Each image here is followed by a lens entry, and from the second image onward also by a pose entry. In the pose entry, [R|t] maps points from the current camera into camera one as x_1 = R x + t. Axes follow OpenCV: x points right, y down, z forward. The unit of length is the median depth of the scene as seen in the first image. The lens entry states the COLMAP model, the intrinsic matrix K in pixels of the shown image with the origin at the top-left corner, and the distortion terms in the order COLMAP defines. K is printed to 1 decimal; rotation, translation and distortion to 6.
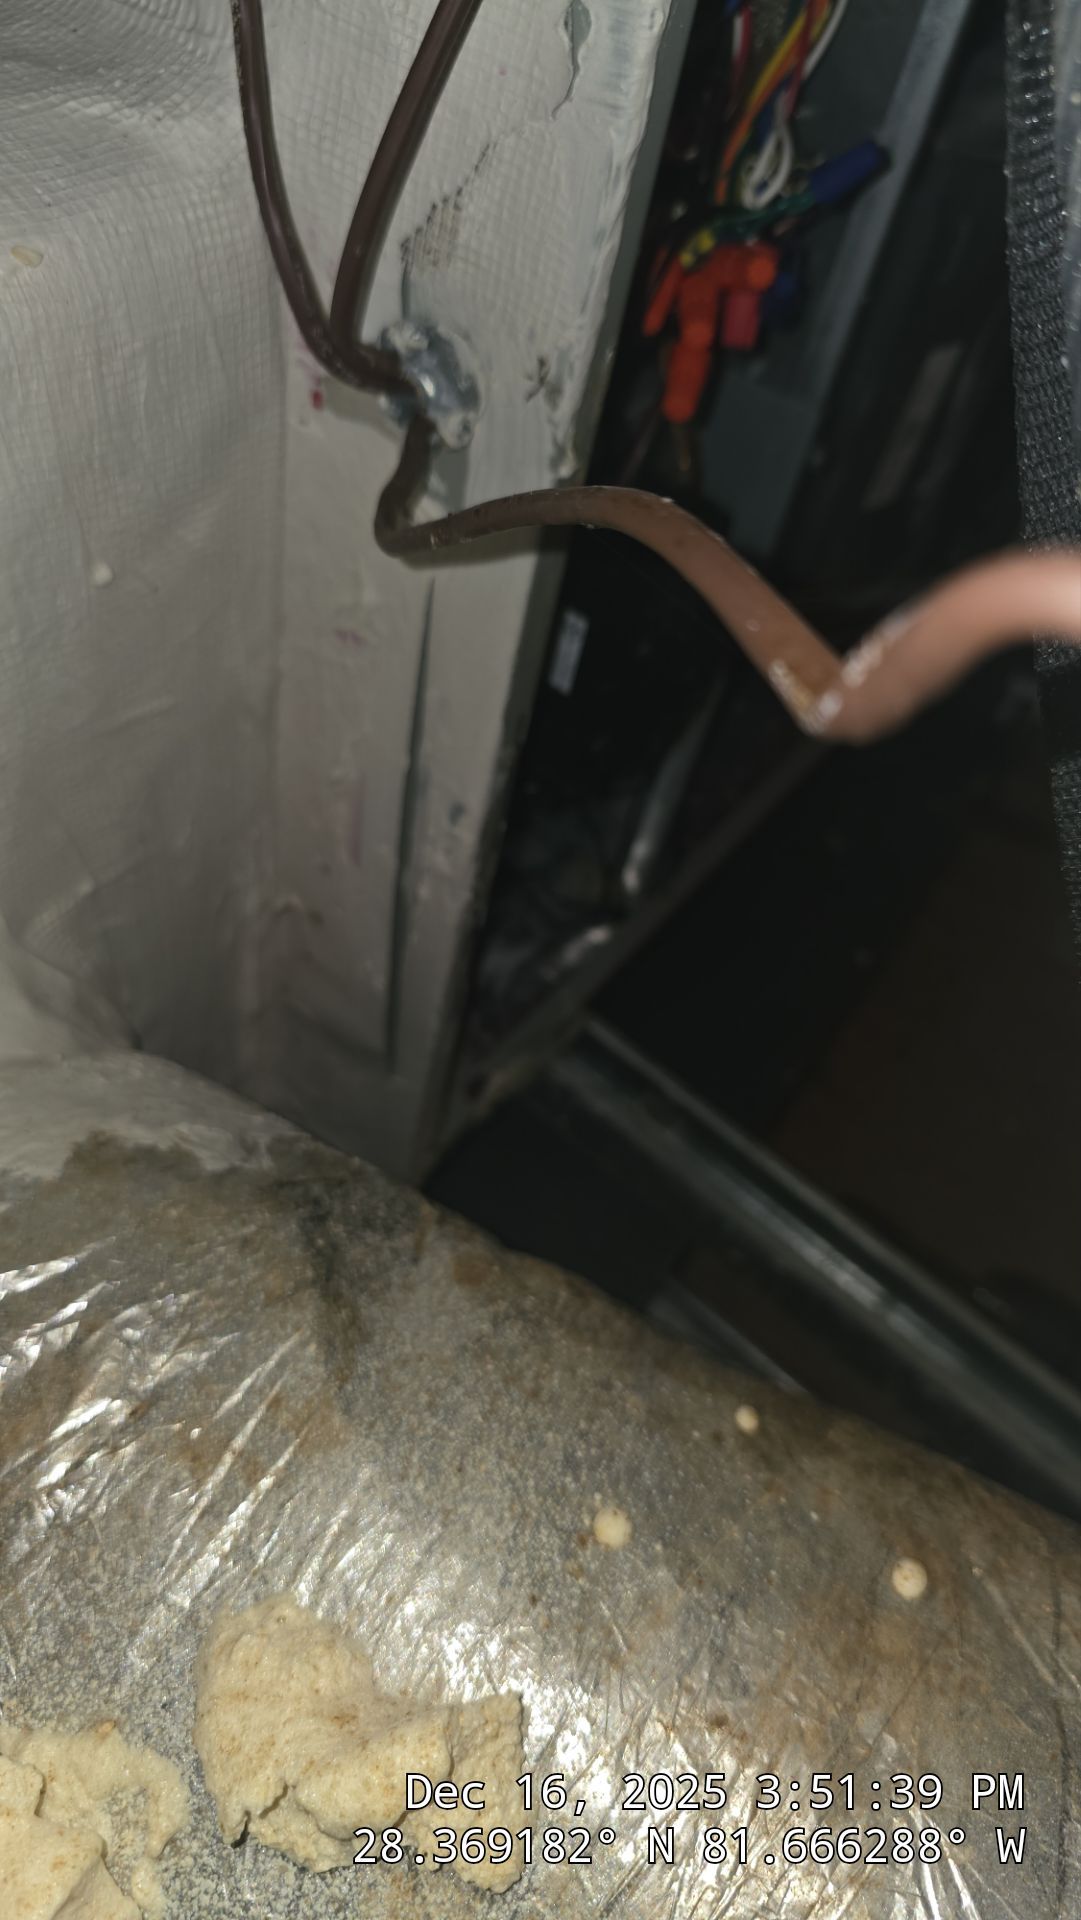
lens RADIAL K [[1457.5, 0, 540.5], [0, 1457.5, 960.0], [0, 0, 1]] dist [-0.005877, -0.043881]
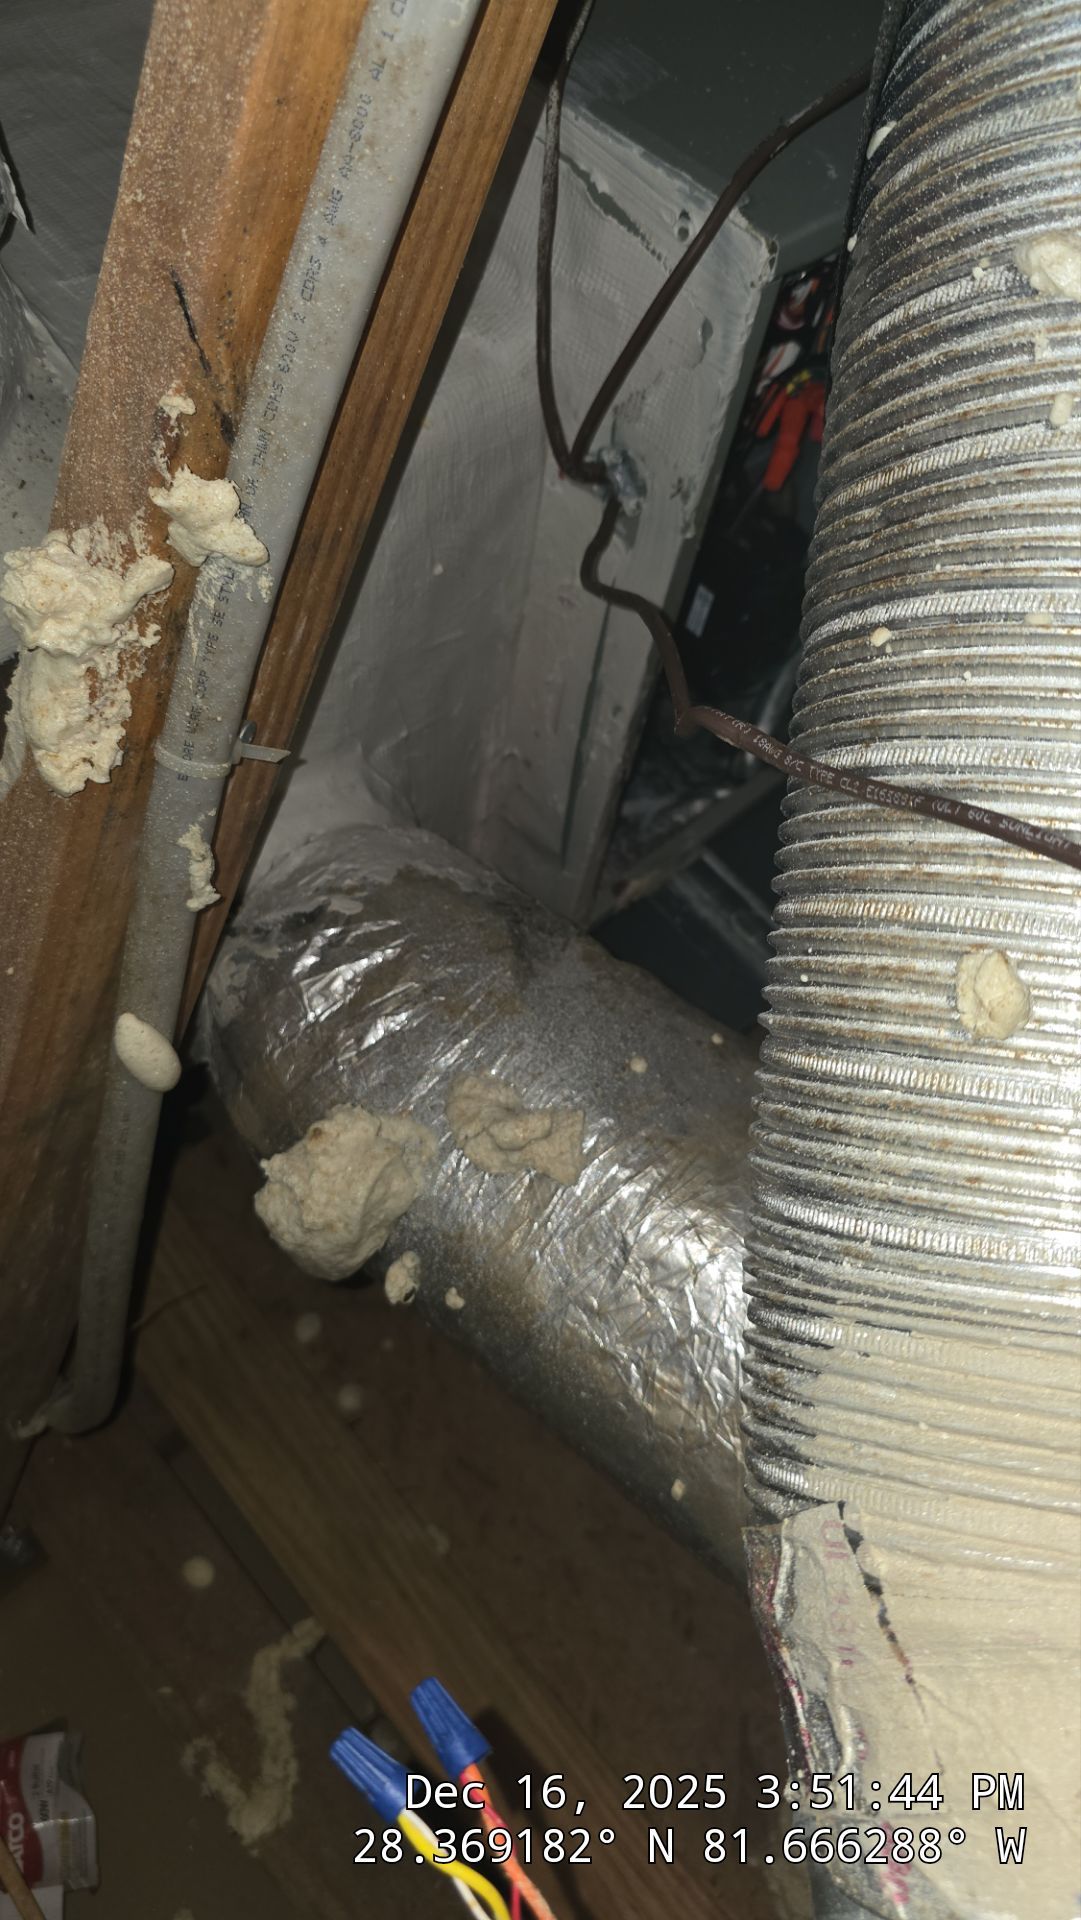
lens RADIAL K [[1527.7, 0, 540.5], [0, 1527.7, 960.0], [0, 0, 1]] dist [0.273191, -0.000714]
pose [[0.985922, 0.118377, -0.118091, 0.131501], [-0.106387, 0.988961, 0.103142, 0.014278], [0.128997, -0.089127, 0.987632, -1.053869]]
